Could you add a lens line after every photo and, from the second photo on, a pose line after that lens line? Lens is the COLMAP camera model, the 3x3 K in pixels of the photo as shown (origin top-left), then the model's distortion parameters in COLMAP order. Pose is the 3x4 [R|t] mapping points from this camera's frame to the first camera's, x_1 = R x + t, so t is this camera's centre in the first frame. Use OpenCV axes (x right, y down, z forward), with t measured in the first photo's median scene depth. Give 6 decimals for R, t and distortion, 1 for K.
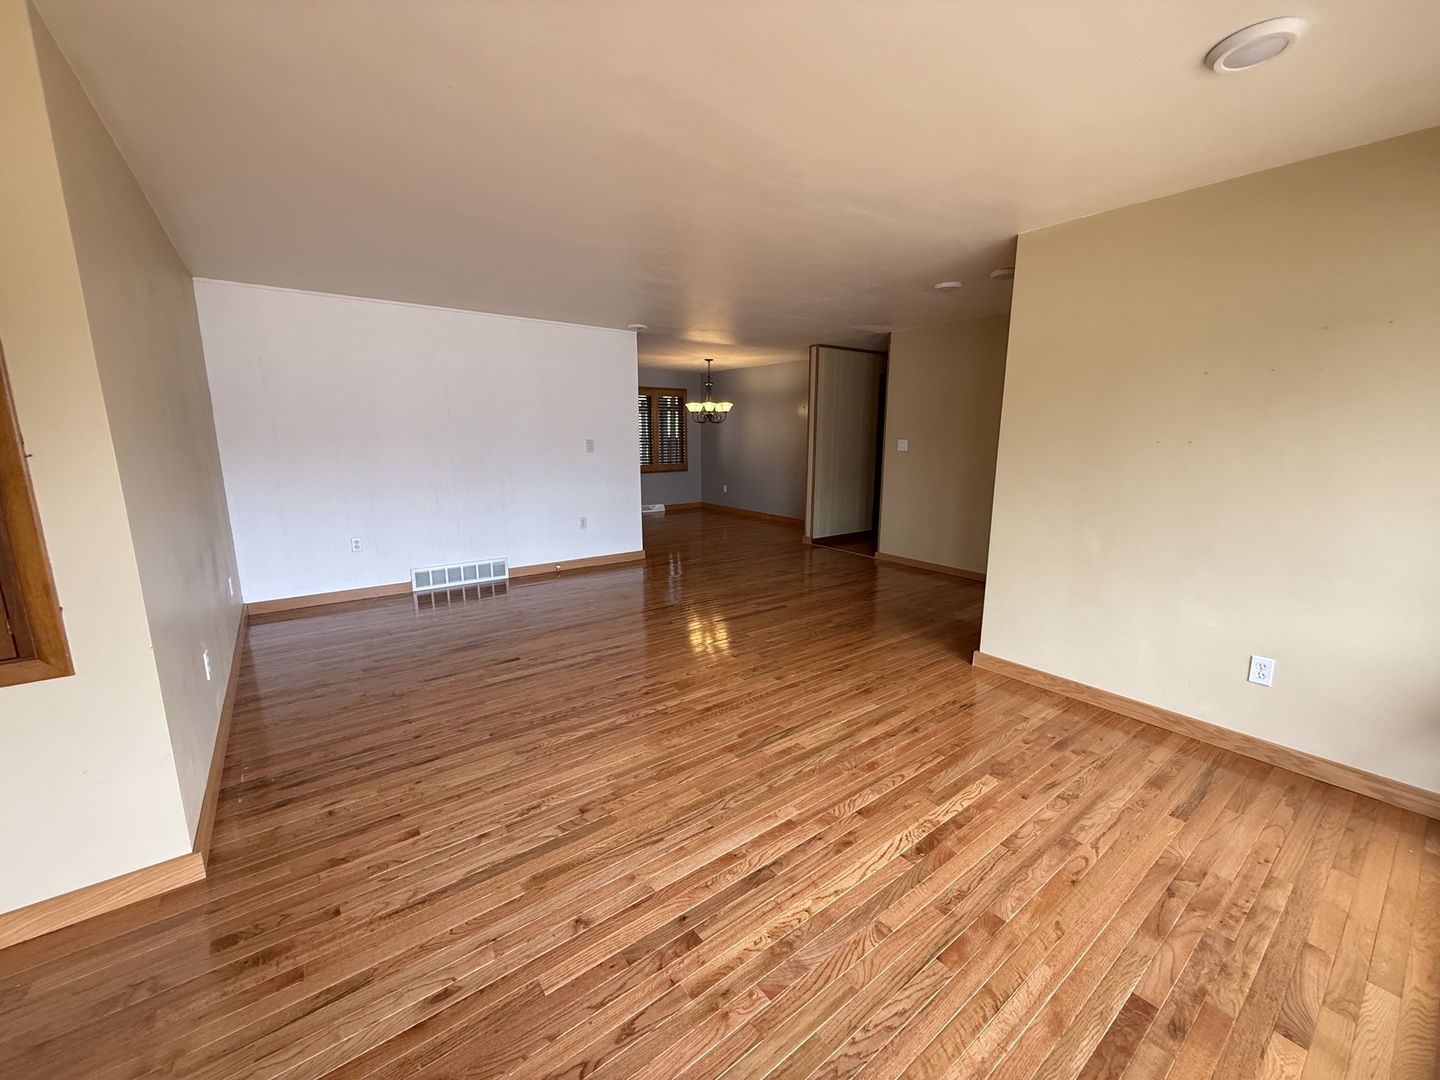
lens RADIAL K [[574.8, 0, 716.6], [0, 574.8, 541.9], [0, 0, 1]] dist [-0.002269, -0.000010]
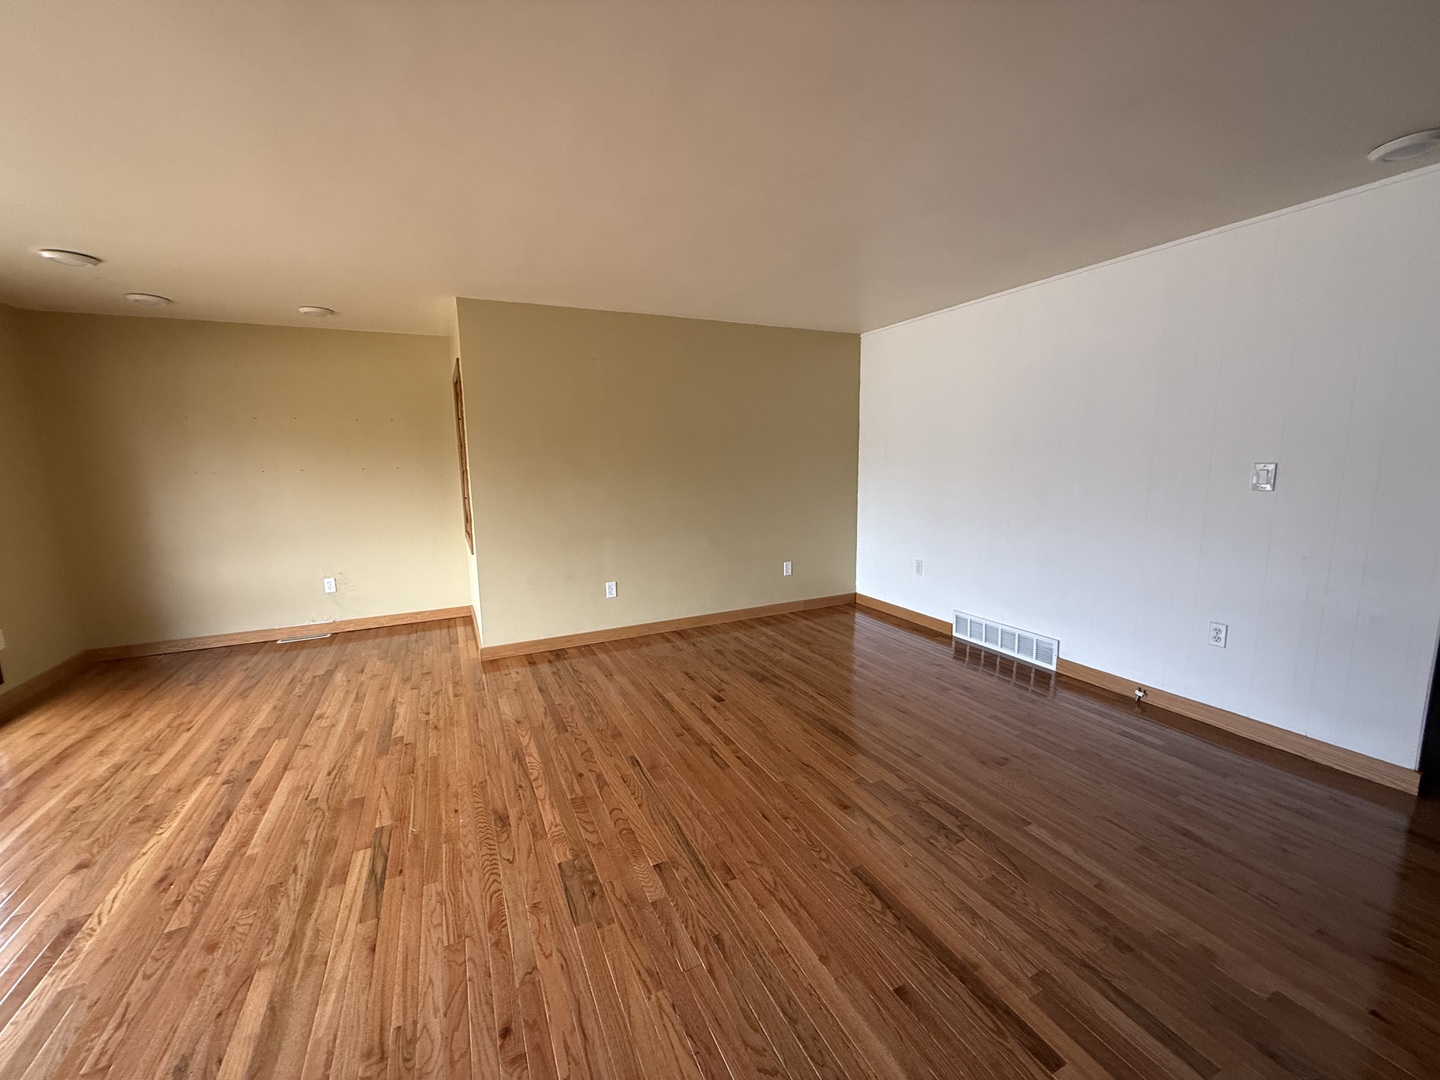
lens RADIAL K [[574.8, 0, 717.4], [0, 574.8, 537.9], [0, 0, 1]] dist [-0.002269, -0.000010]
pose [[-0.198613, 0.140572, -0.969945, 0.604977], [-0.166721, 0.970390, 0.174775, -0.248000], [0.965794, 0.196423, -0.169296, 1.304980]]
